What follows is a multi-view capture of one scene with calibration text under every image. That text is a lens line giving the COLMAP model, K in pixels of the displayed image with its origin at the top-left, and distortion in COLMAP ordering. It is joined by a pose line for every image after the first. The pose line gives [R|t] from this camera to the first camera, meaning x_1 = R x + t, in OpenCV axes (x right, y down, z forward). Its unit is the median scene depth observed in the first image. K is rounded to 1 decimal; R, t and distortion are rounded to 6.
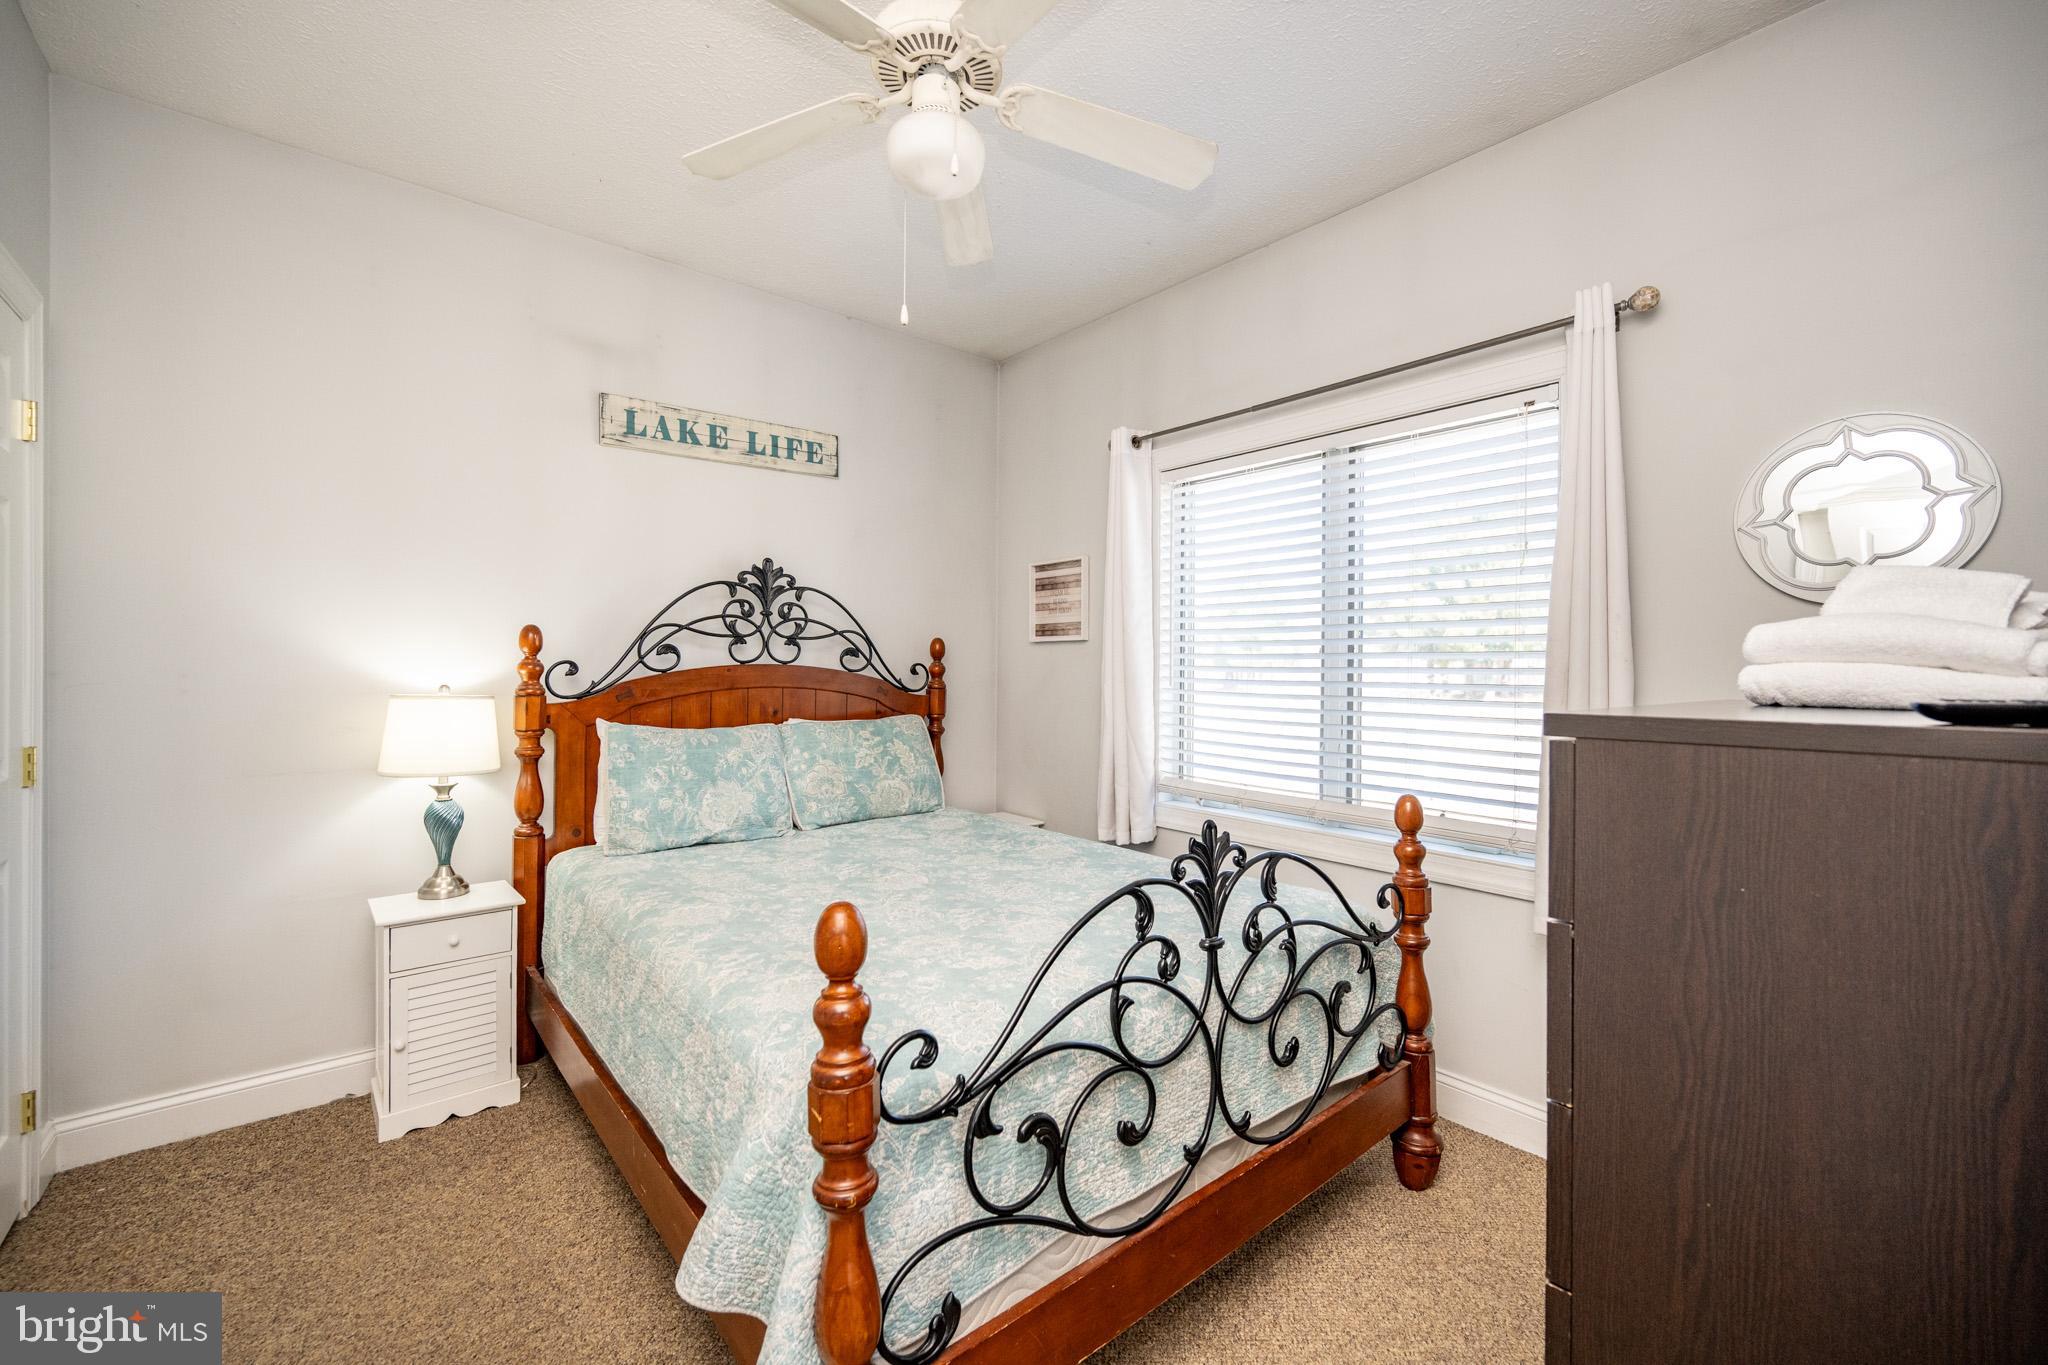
lens RADIAL K [[831.9, 0, 1023.7], [0, 831.9, 672.6], [0, 0, 1]] dist [-0.000252, 0.000354]
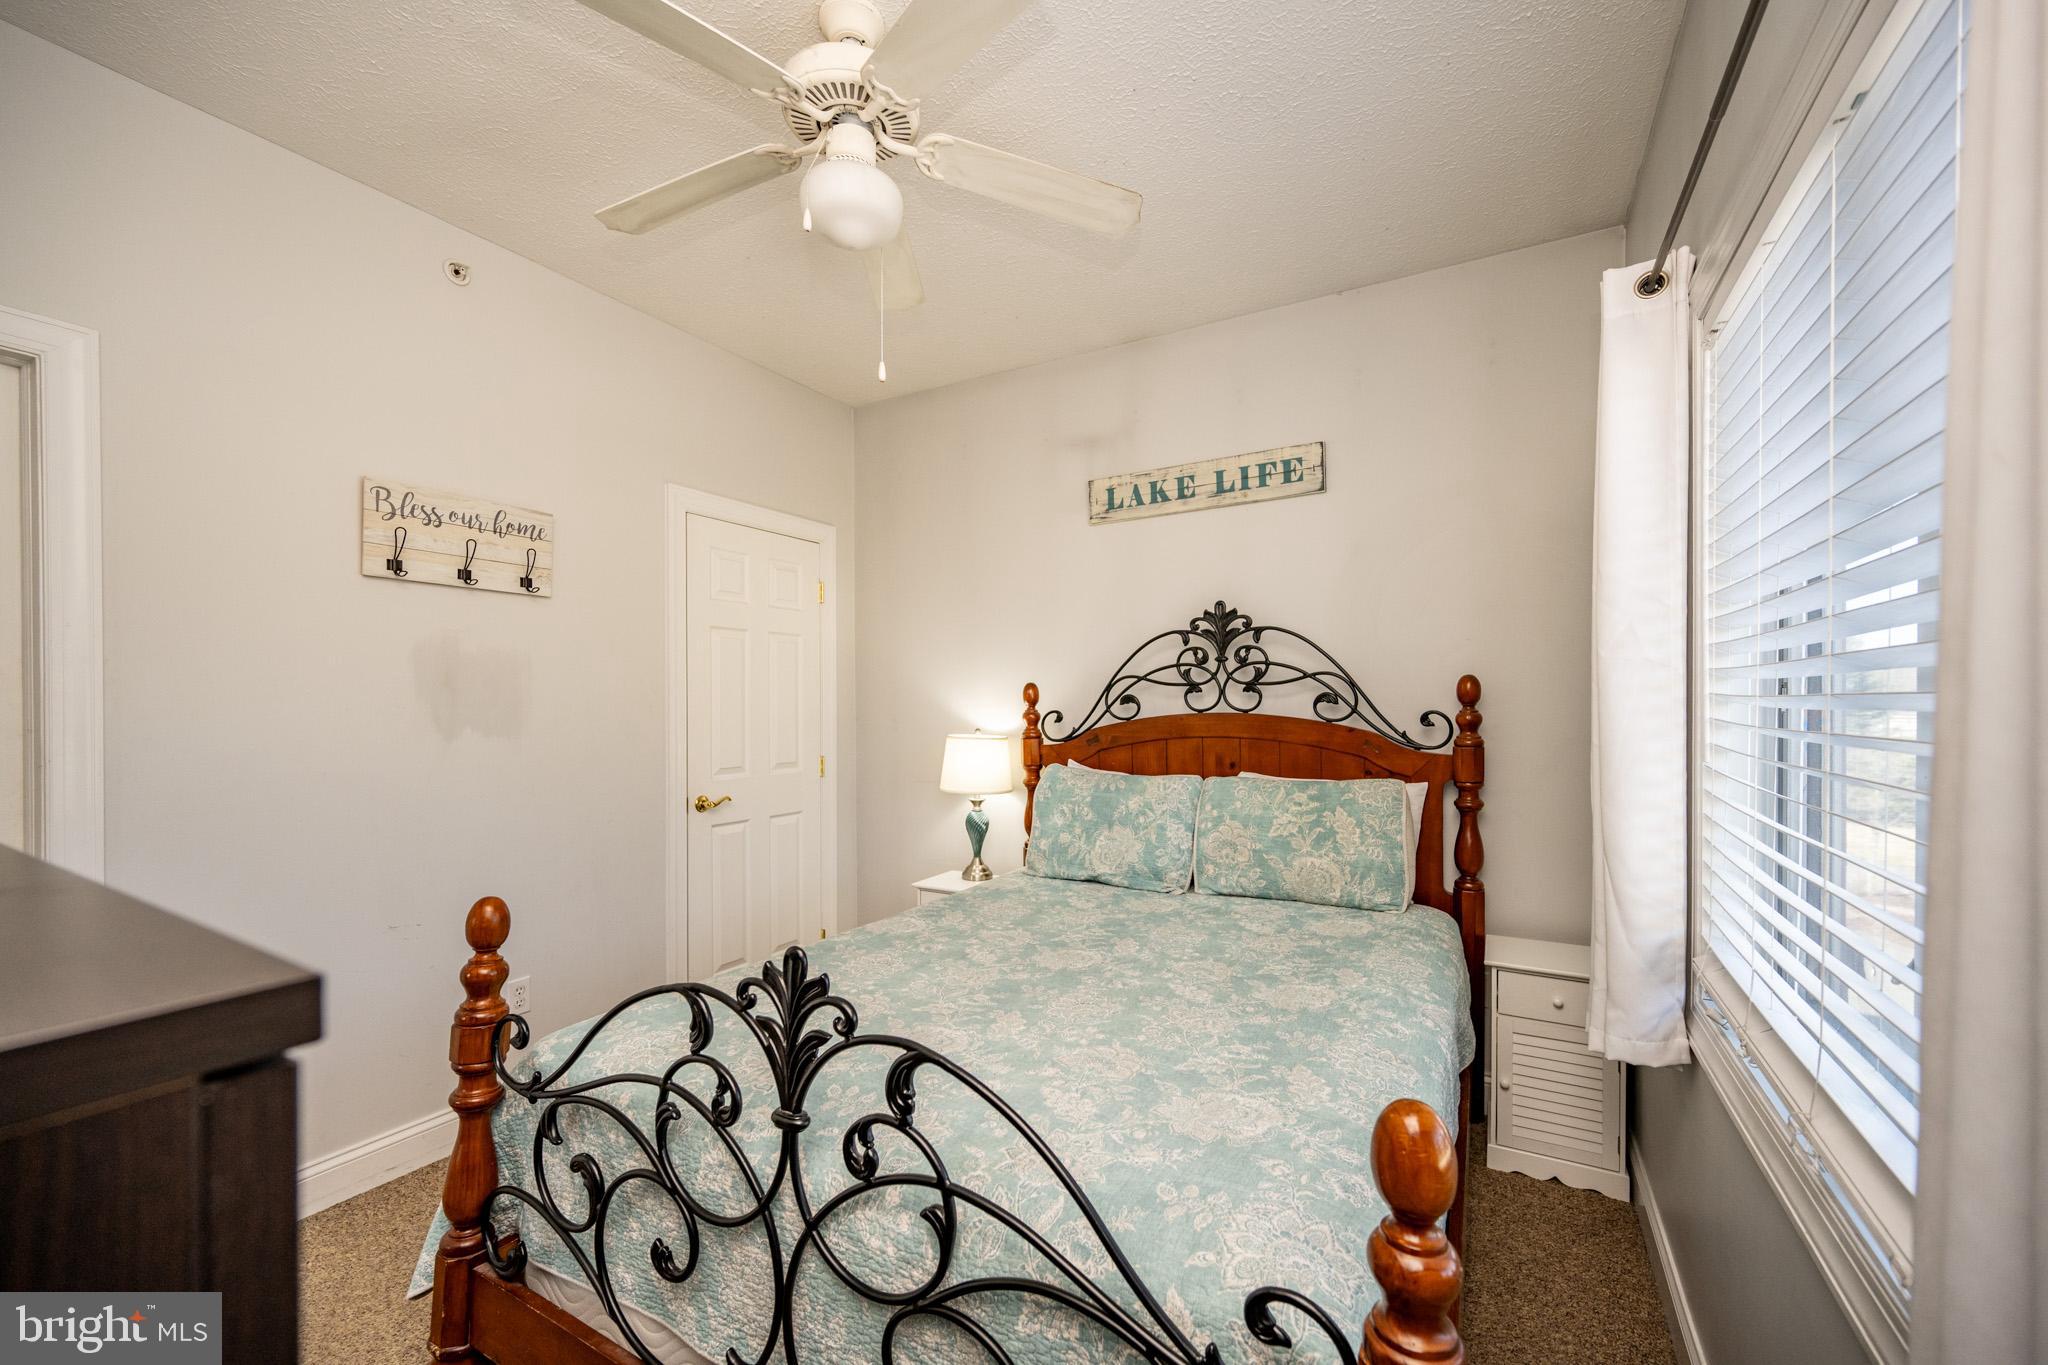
lens RADIAL K [[798.2, 0, 1015.8], [0, 798.2, 709.0], [0, 0, 1]] dist [-0.001038, -0.000057]
pose [[0.350583, -0.000557, -0.936532, 0.472227], [-0.000901, 0.999999, -0.000932, -0.013757], [0.936531, 0.001171, 0.350582, 0.473631]]
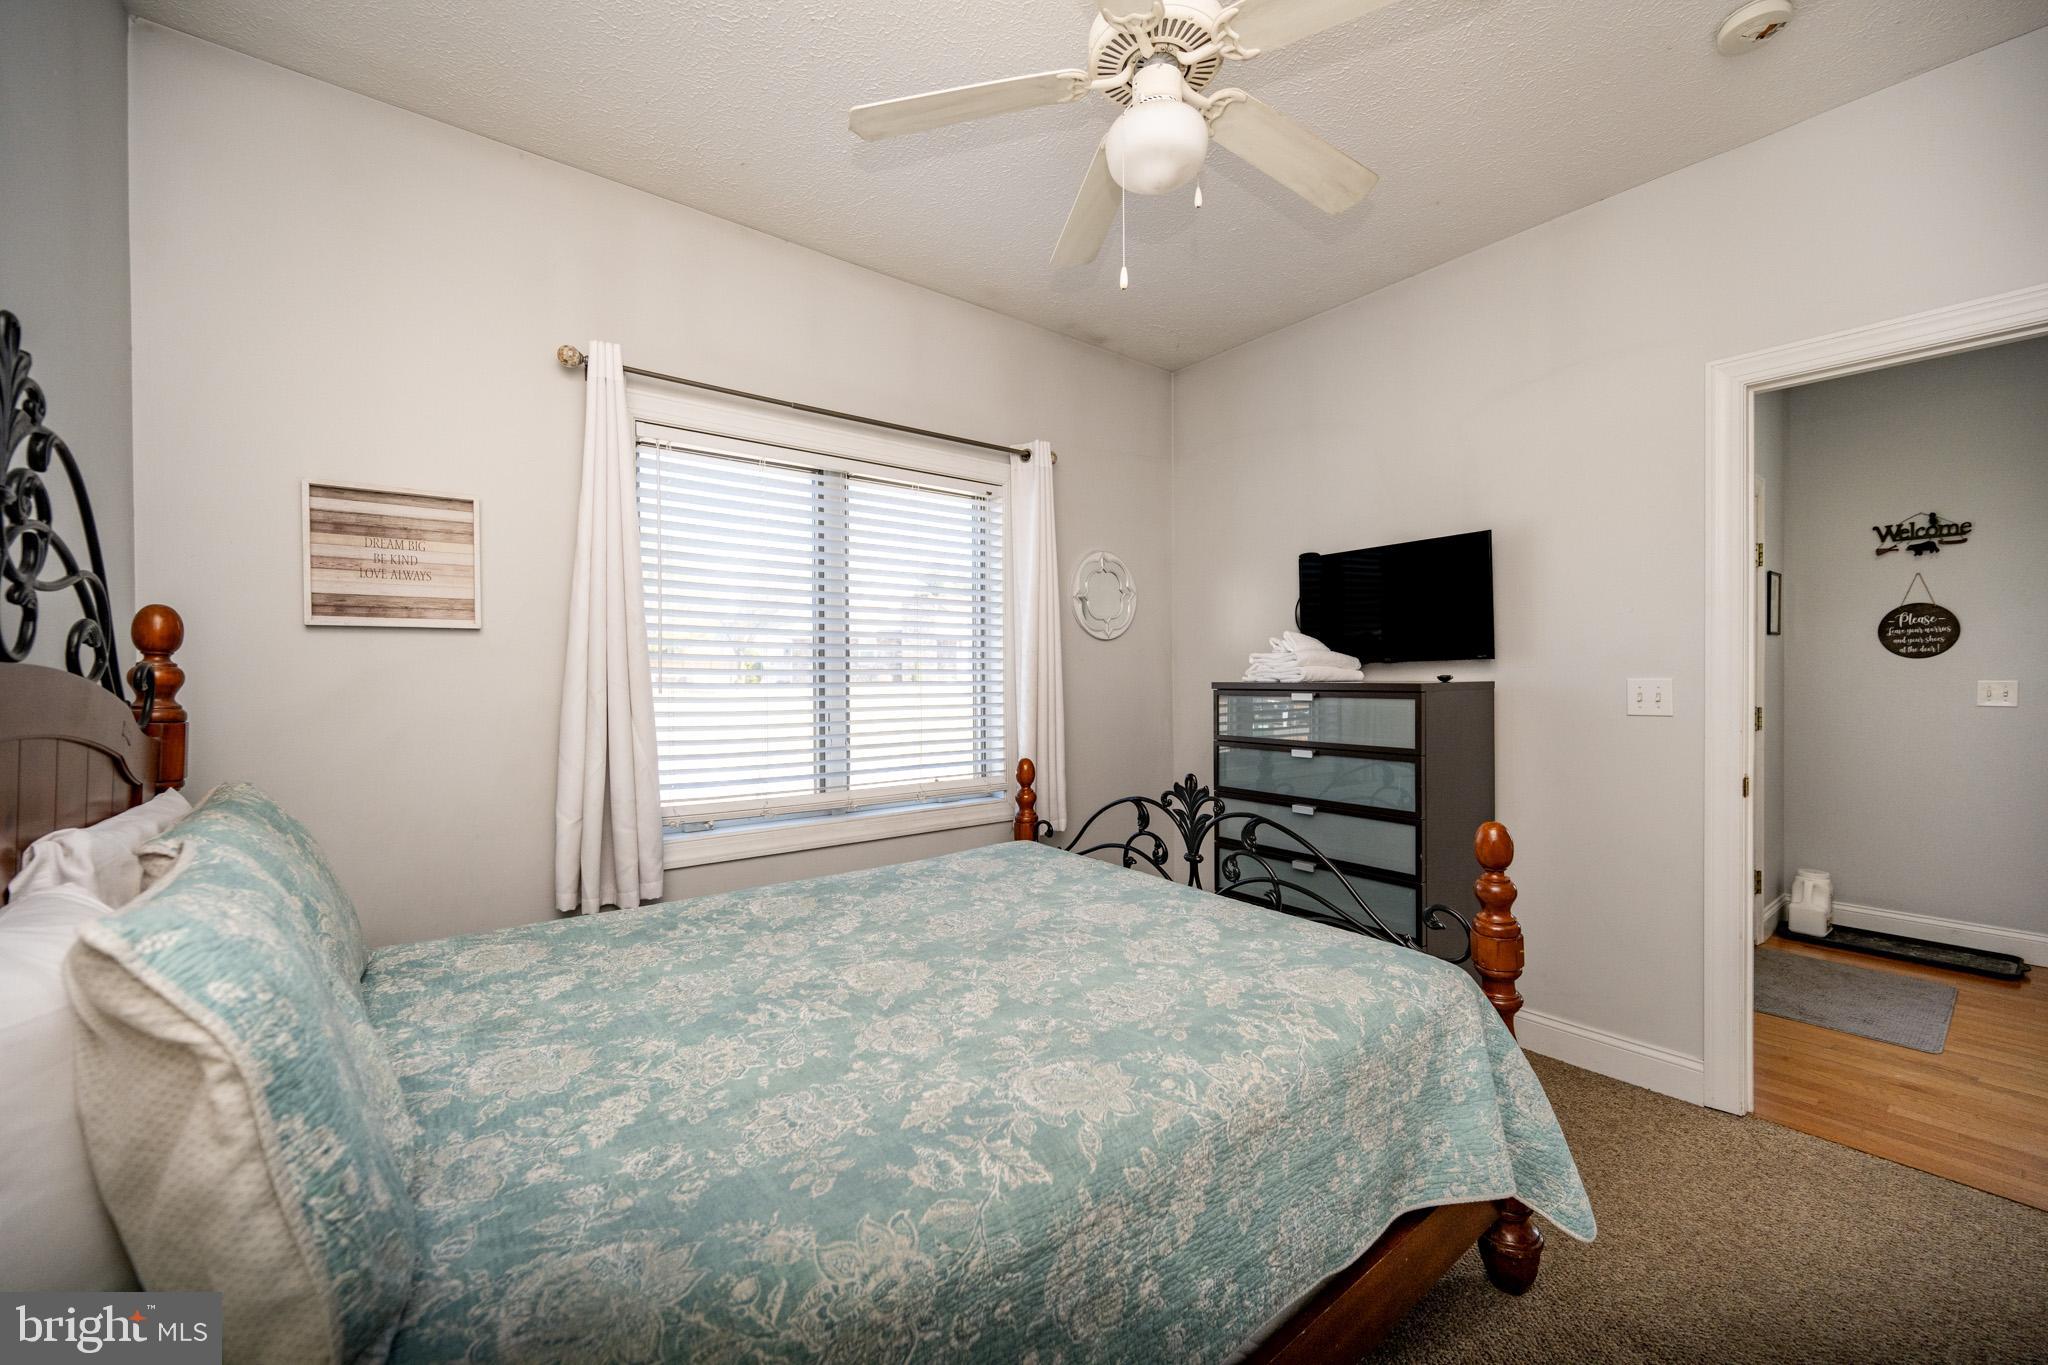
lens RADIAL K [[798.2, 0, 1015.8], [0, 798.2, 709.0], [0, 0, 1]] dist [-0.001038, -0.000057]
pose [[0.035552, -0.047415, 0.998242, -0.591072], [0.011859, 0.998824, 0.047021, -0.002298], [-0.999297, 0.010167, 0.036072, 0.635780]]
